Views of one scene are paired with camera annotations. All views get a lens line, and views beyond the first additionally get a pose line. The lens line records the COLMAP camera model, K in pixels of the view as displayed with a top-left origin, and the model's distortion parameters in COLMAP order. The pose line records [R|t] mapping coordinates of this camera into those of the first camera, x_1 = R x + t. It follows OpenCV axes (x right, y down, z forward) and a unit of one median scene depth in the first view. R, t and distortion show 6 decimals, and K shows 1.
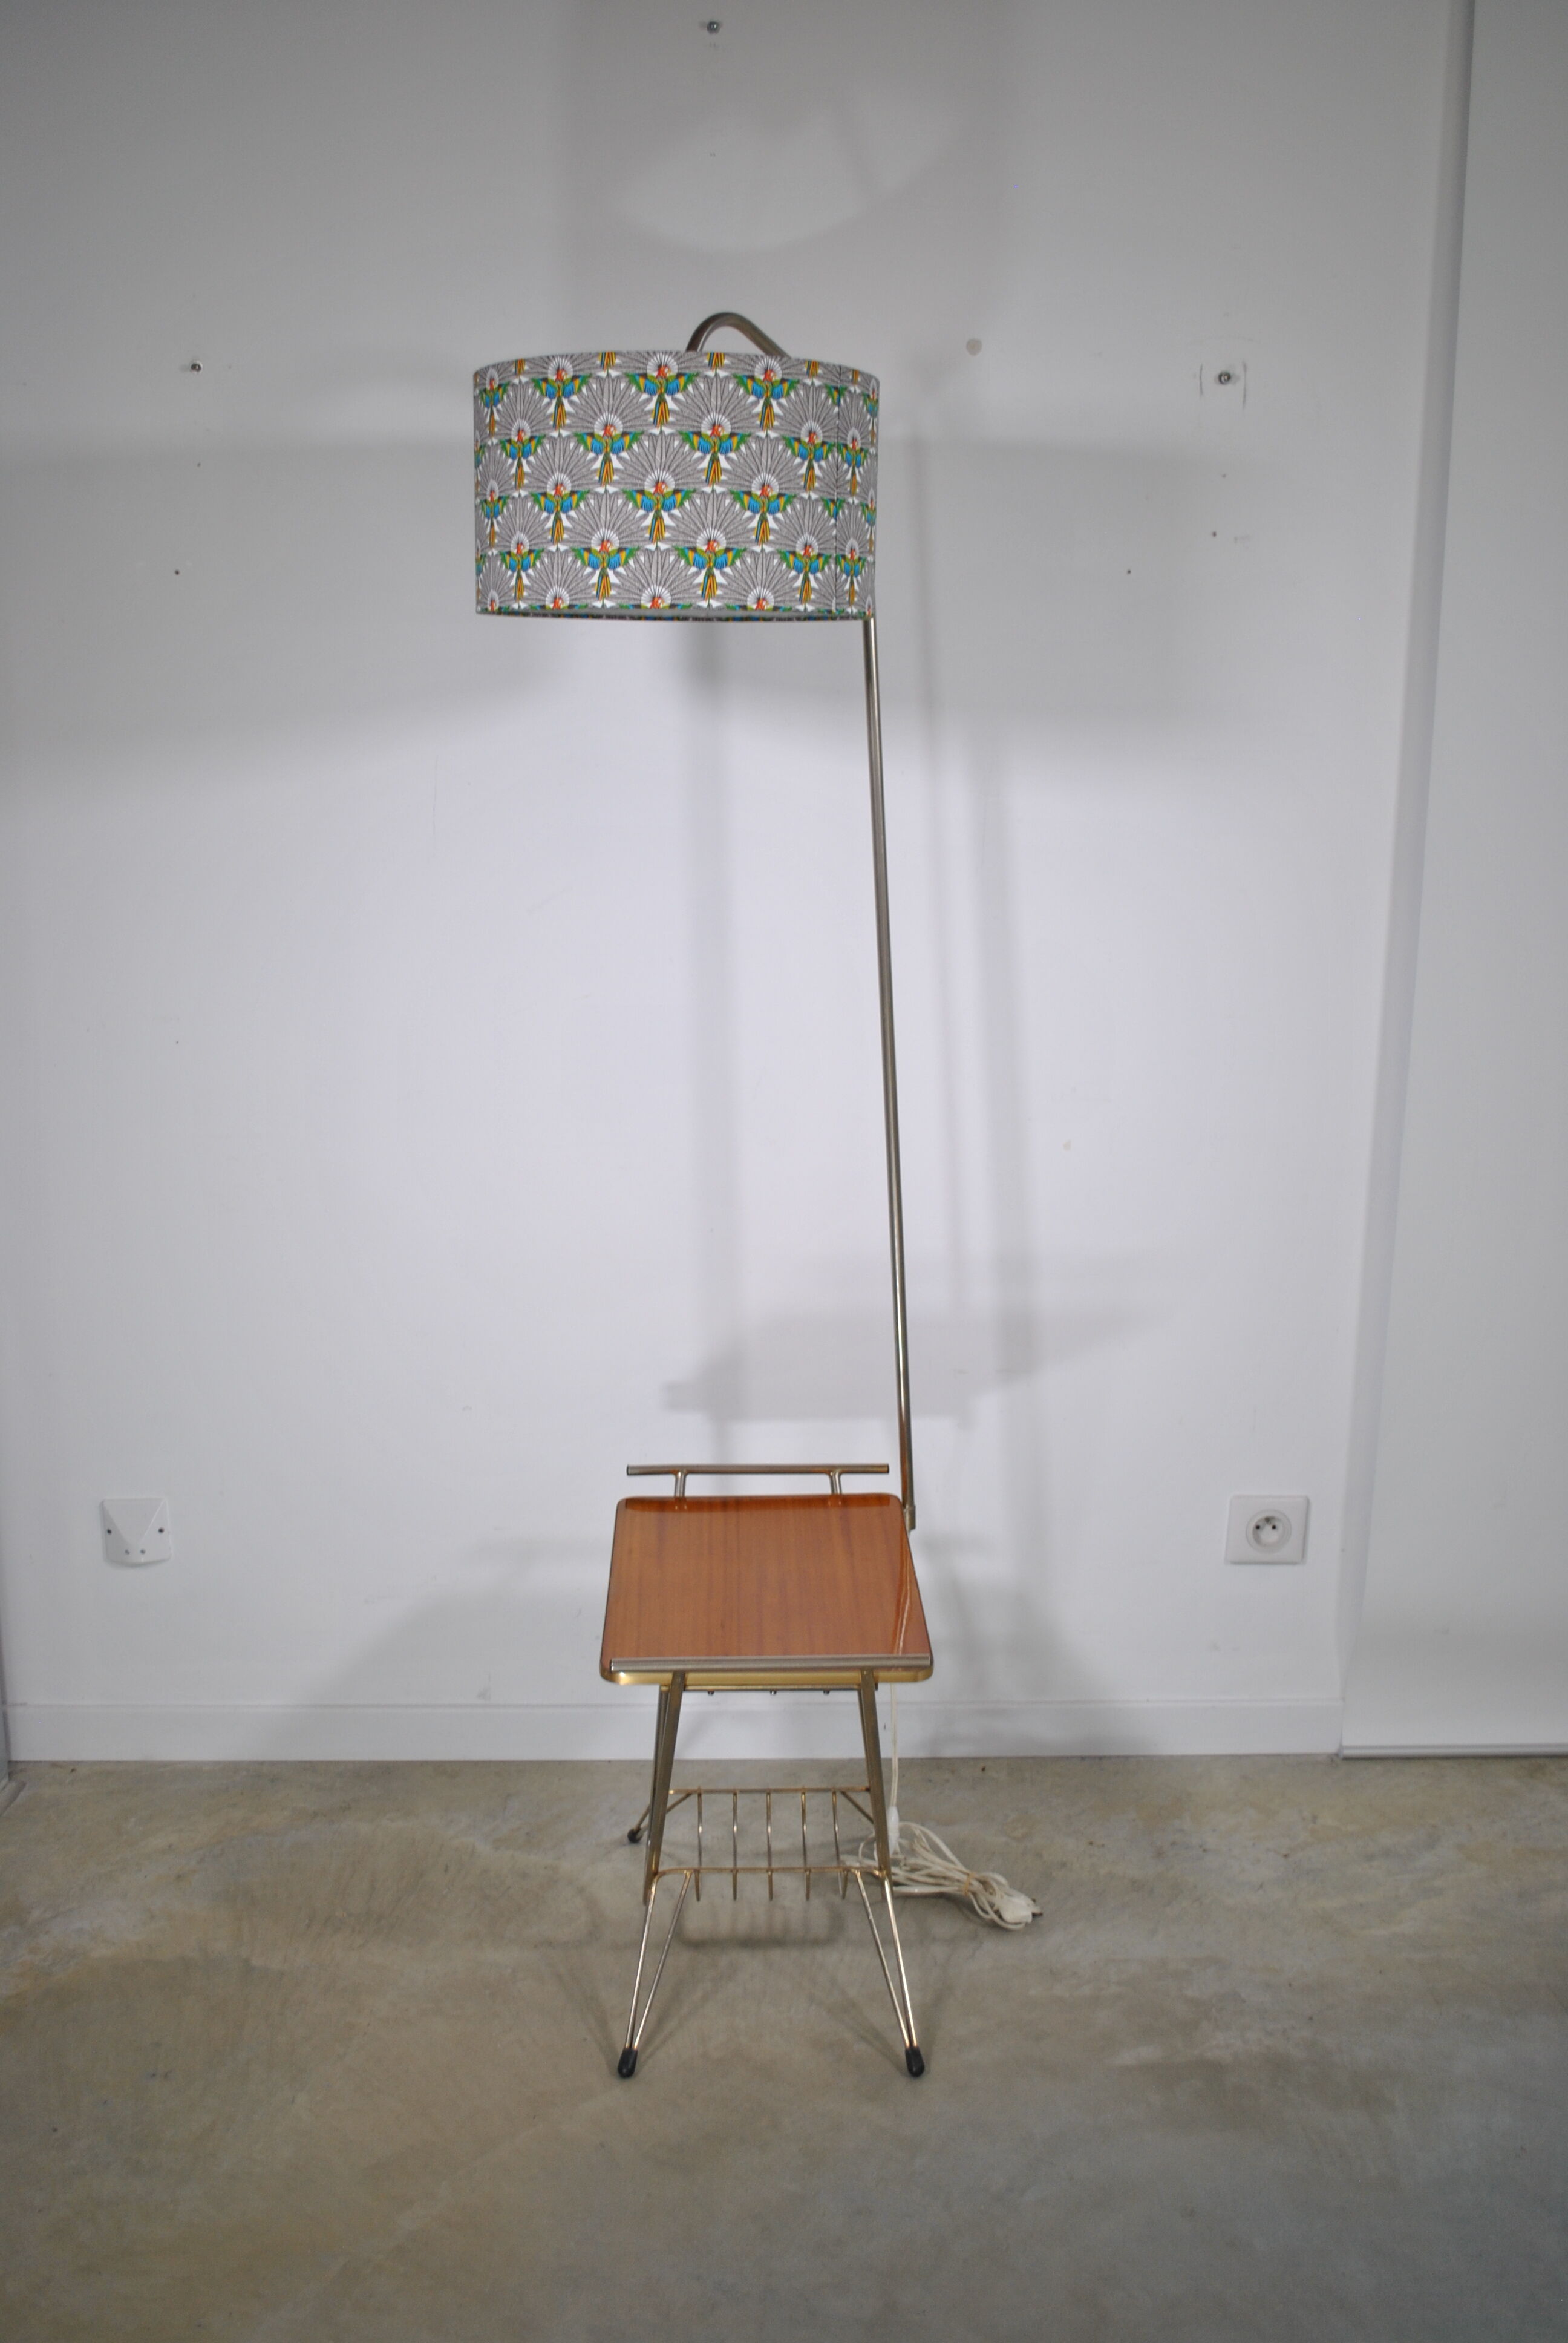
lens RADIAL K [[2153.8, 0, 768.2], [0, 2153.8, 1191.0], [0, 0, 1]] dist [-0.068428, 0.000000]
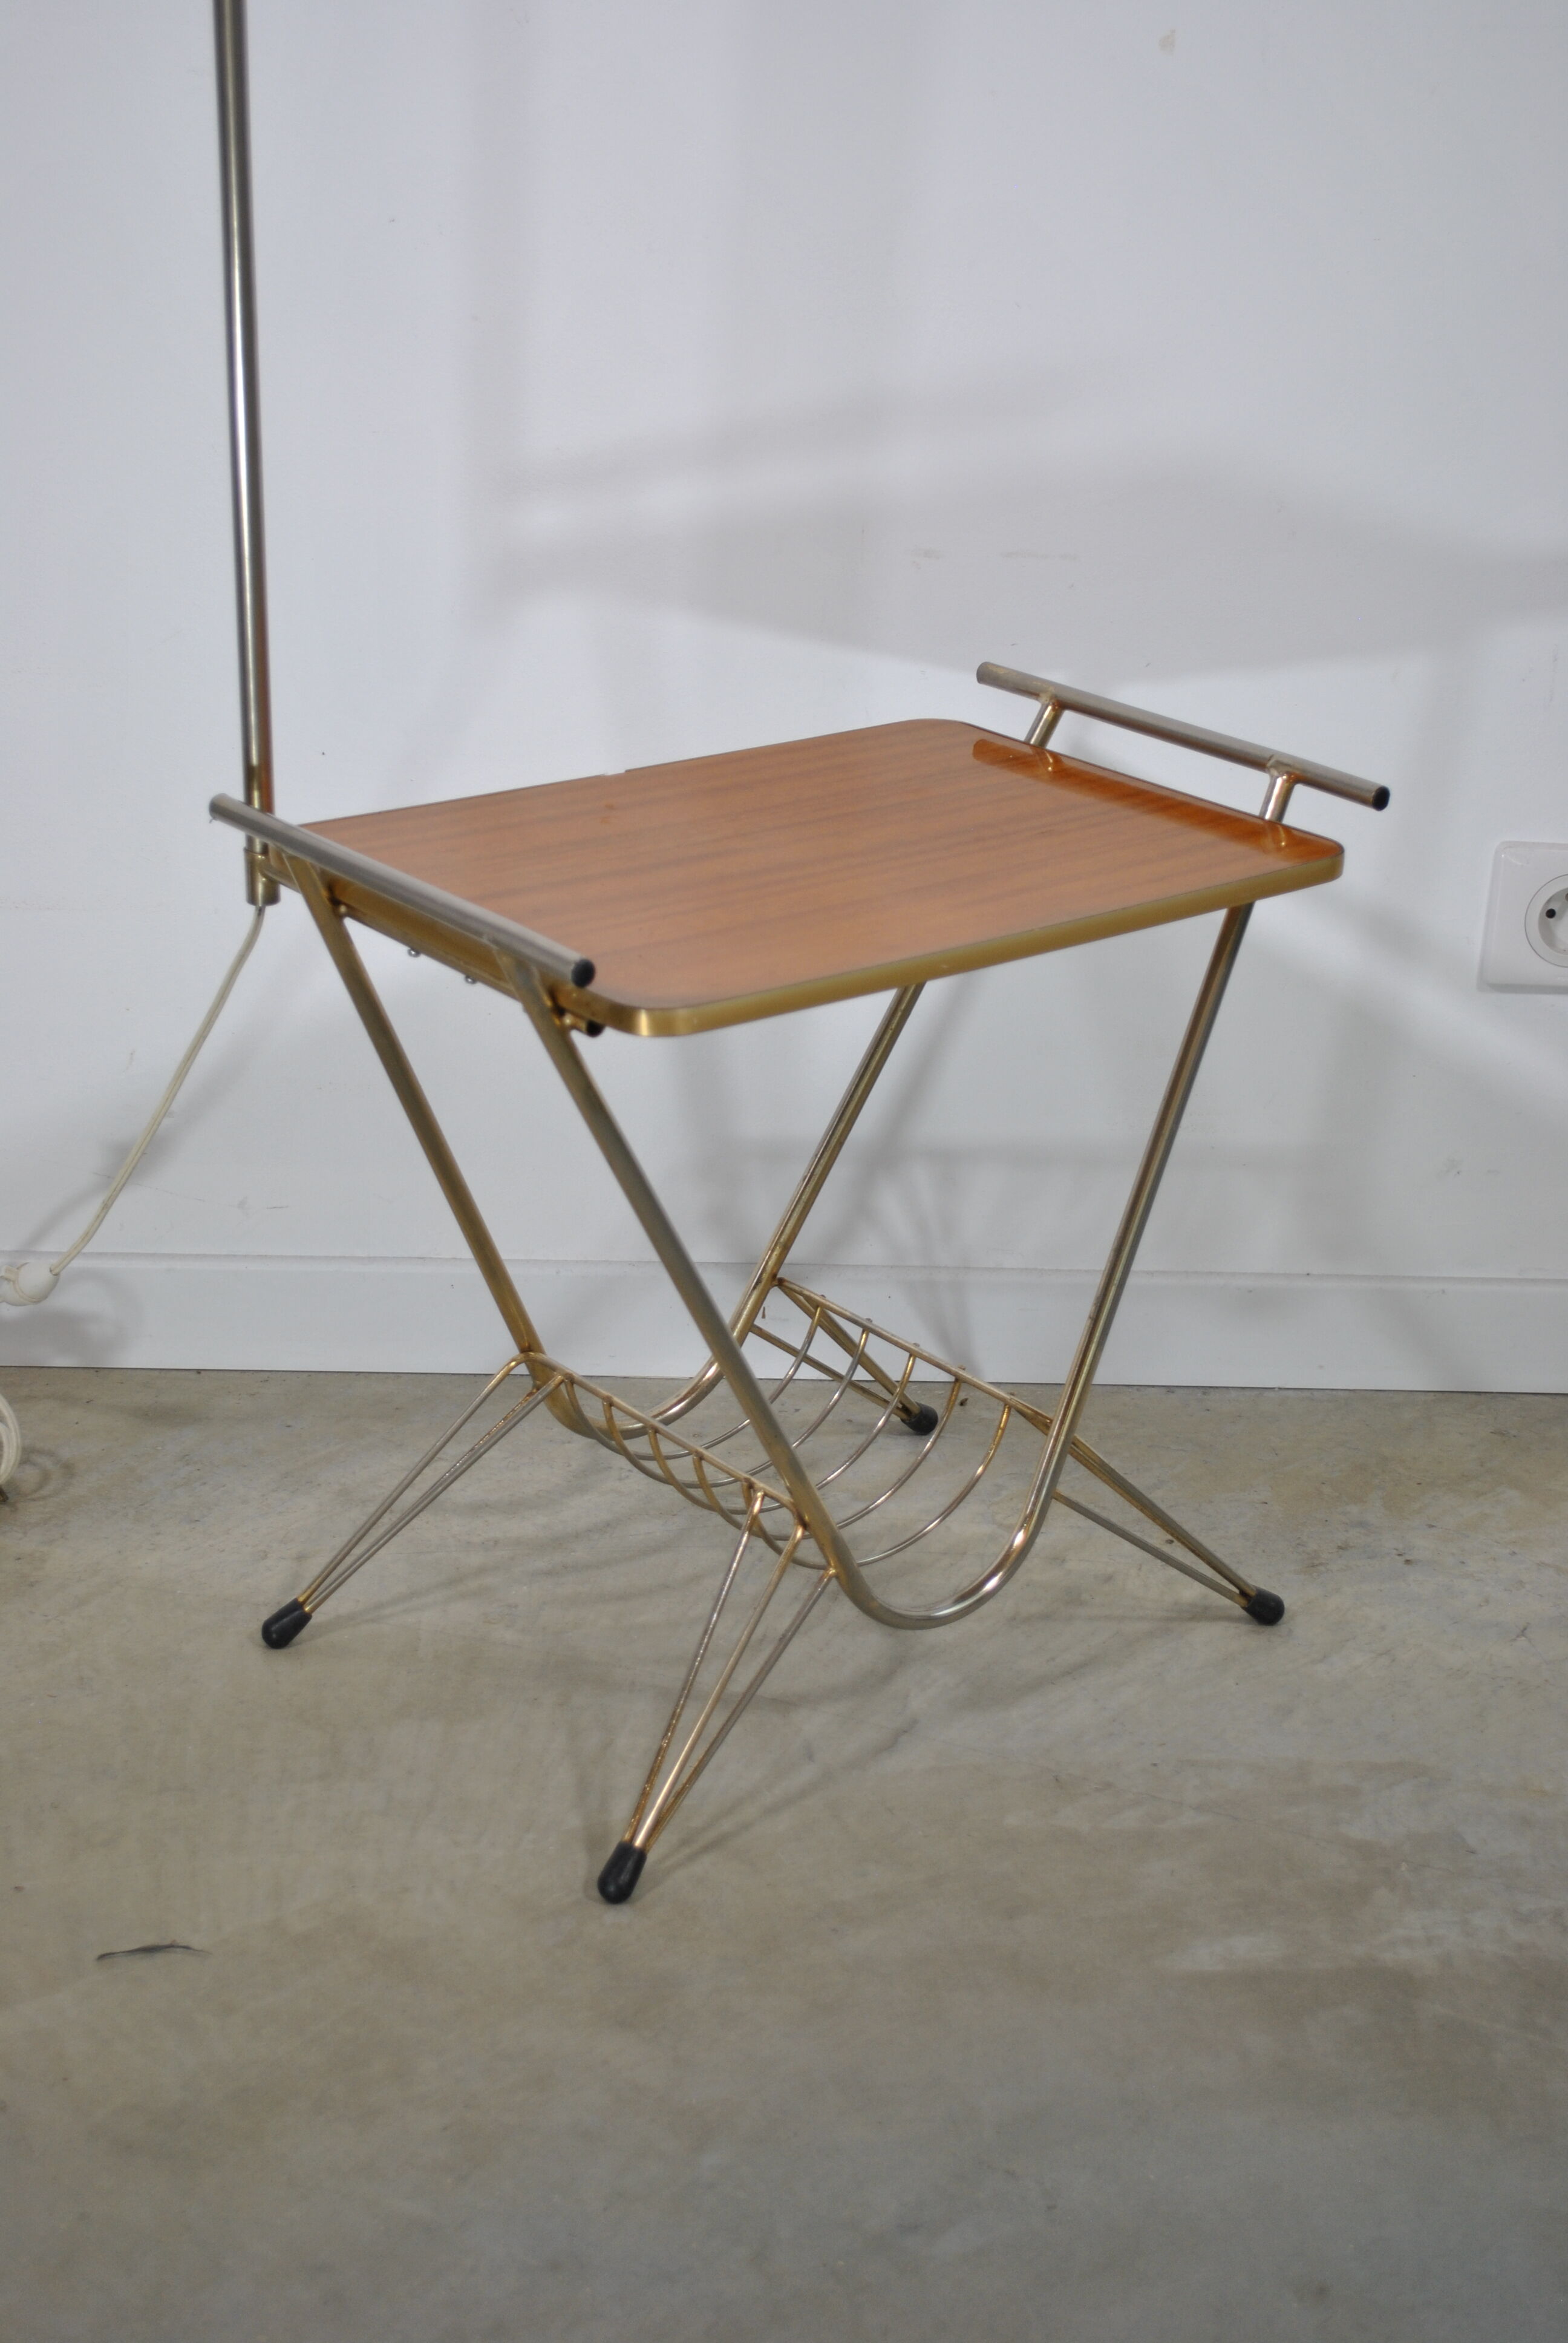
lens RADIAL K [[3439.4, 0, 777.0], [0, 3439.4, 1129.8], [0, 0, 1]] dist [-0.016271, 0.000000]
pose [[0.999734, 0.021499, -0.008296, 0.073763], [-0.020383, 0.992931, 0.116931, 0.137303], [0.010752, -0.116731, 0.993105, 0.269076]]
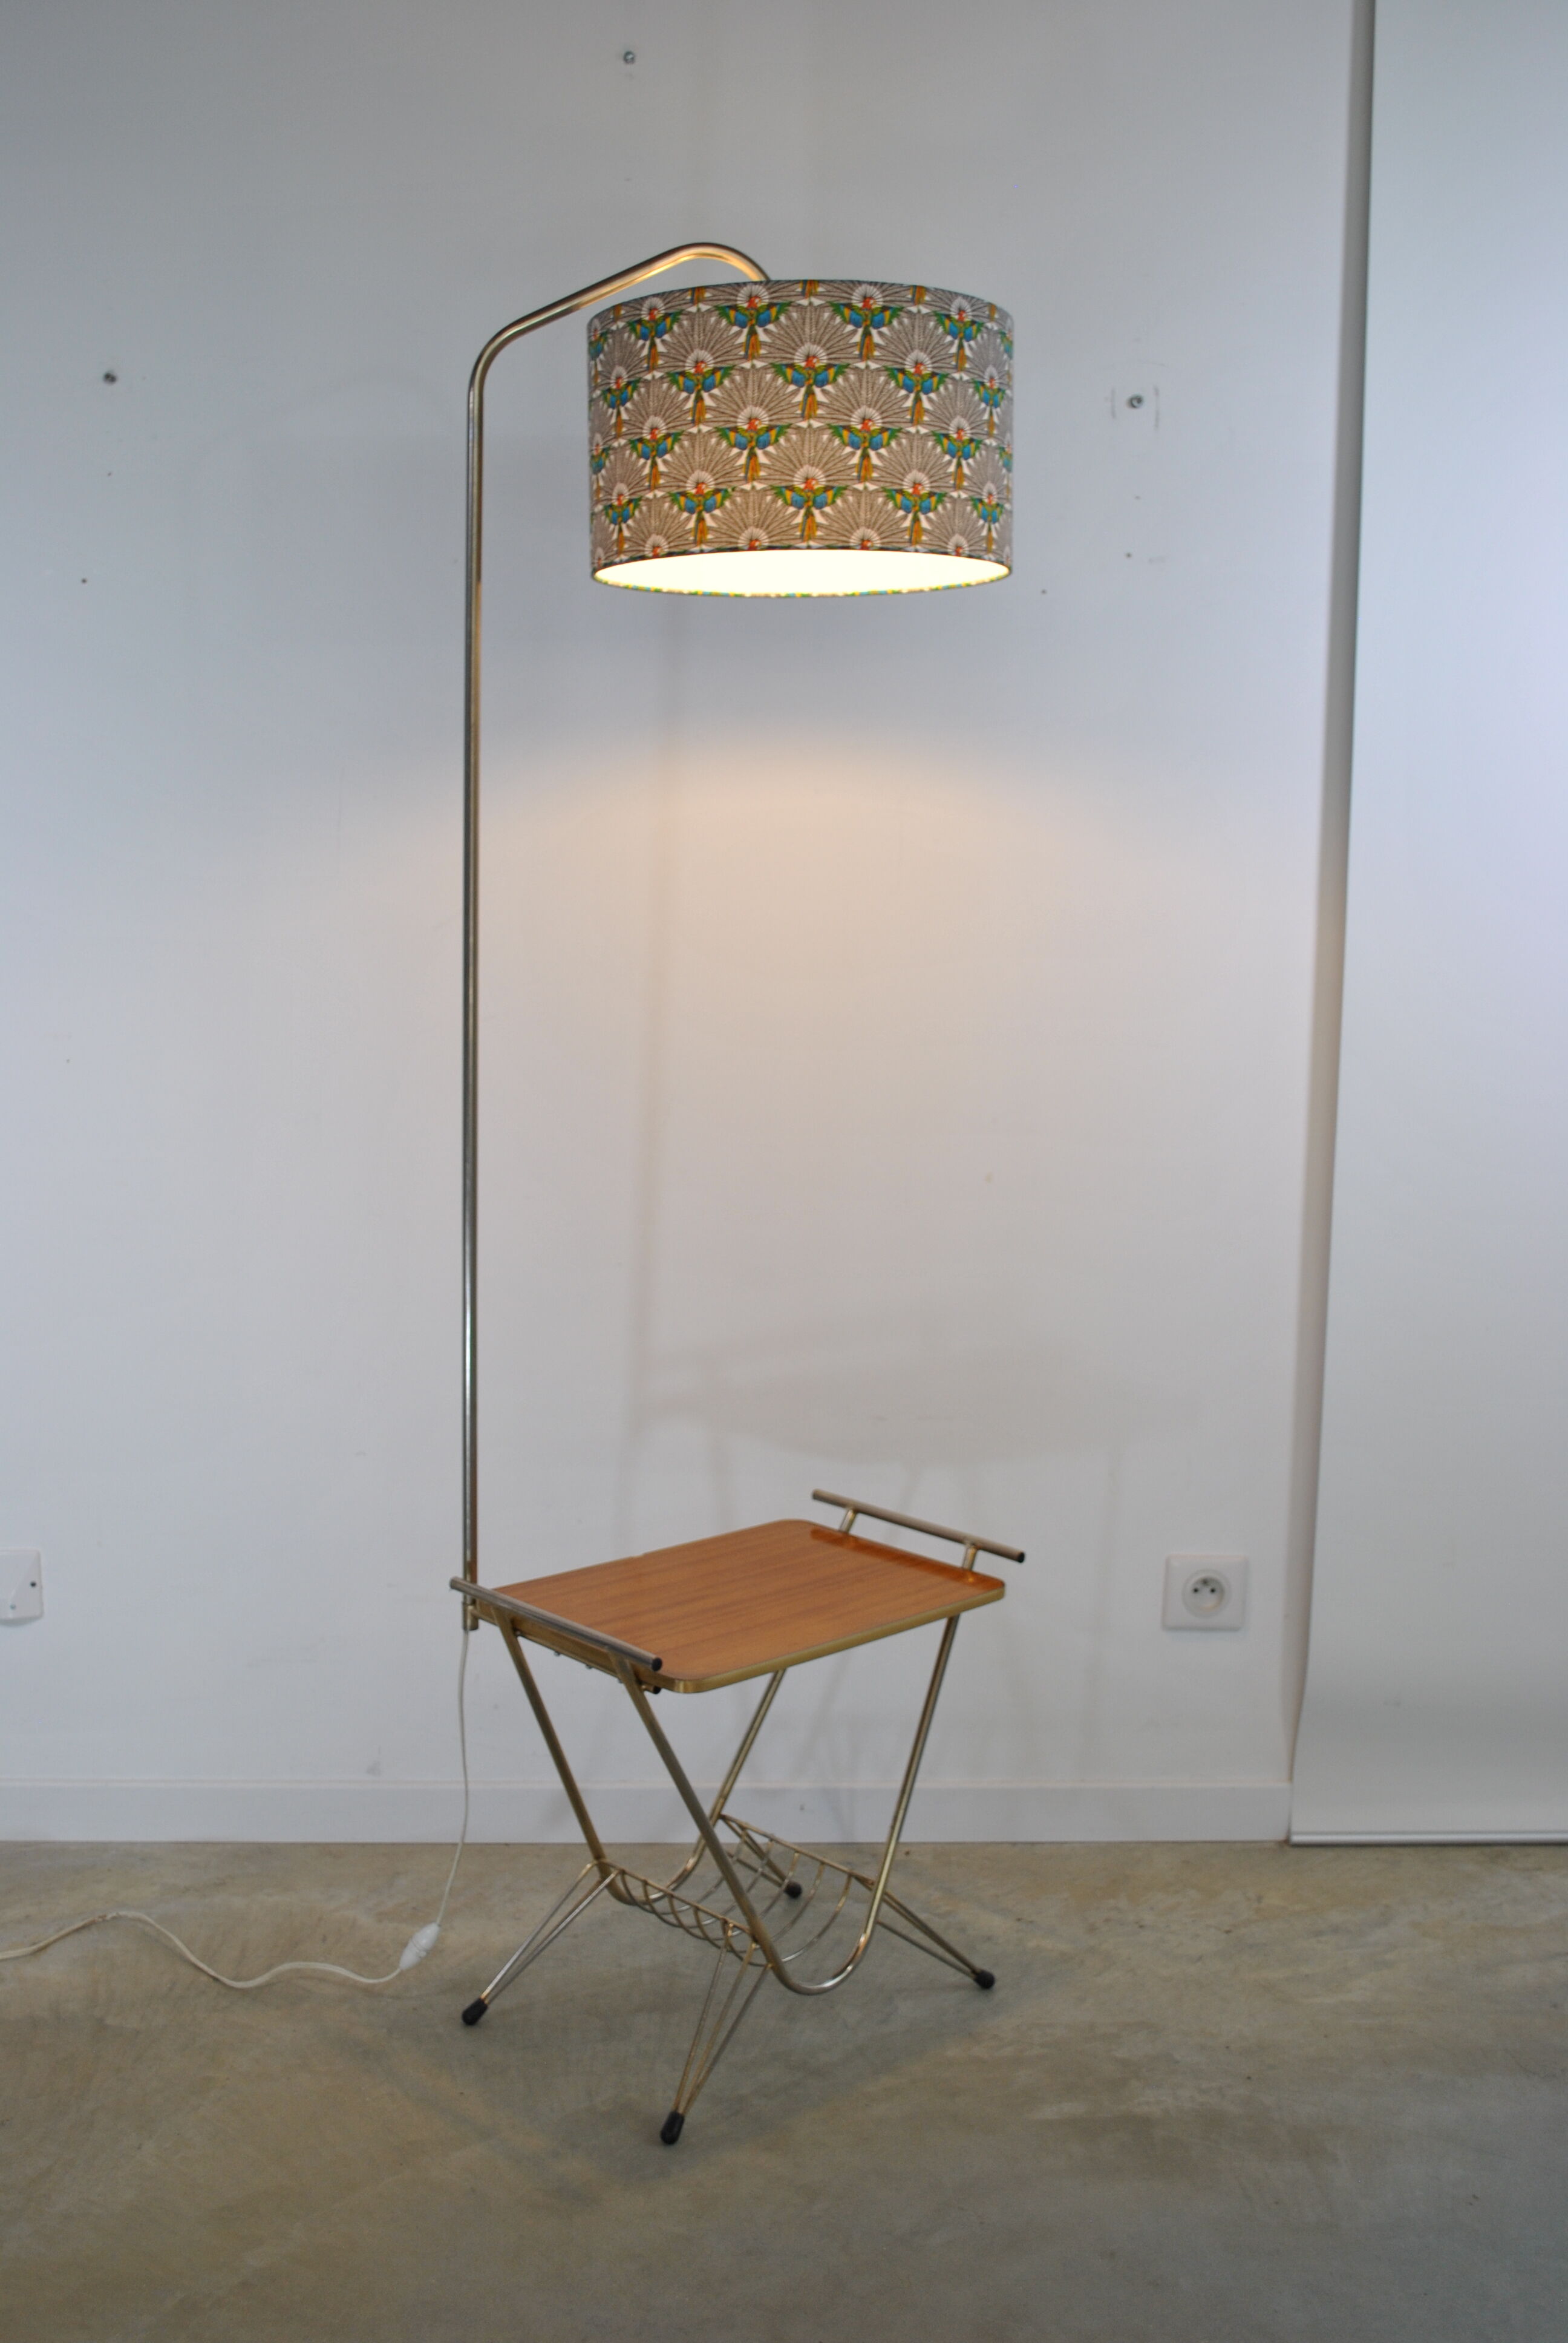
lens RADIAL K [[2276.8, 0, 772.3], [0, 2276.8, 1196.3], [0, 0, 1]] dist [-0.059142, 0.000000]
pose [[0.999871, 0.006349, 0.014764, 0.029391], [-0.004625, 0.993471, -0.113987, 0.114458], [-0.015391, 0.113904, 0.993373, -0.015109]]
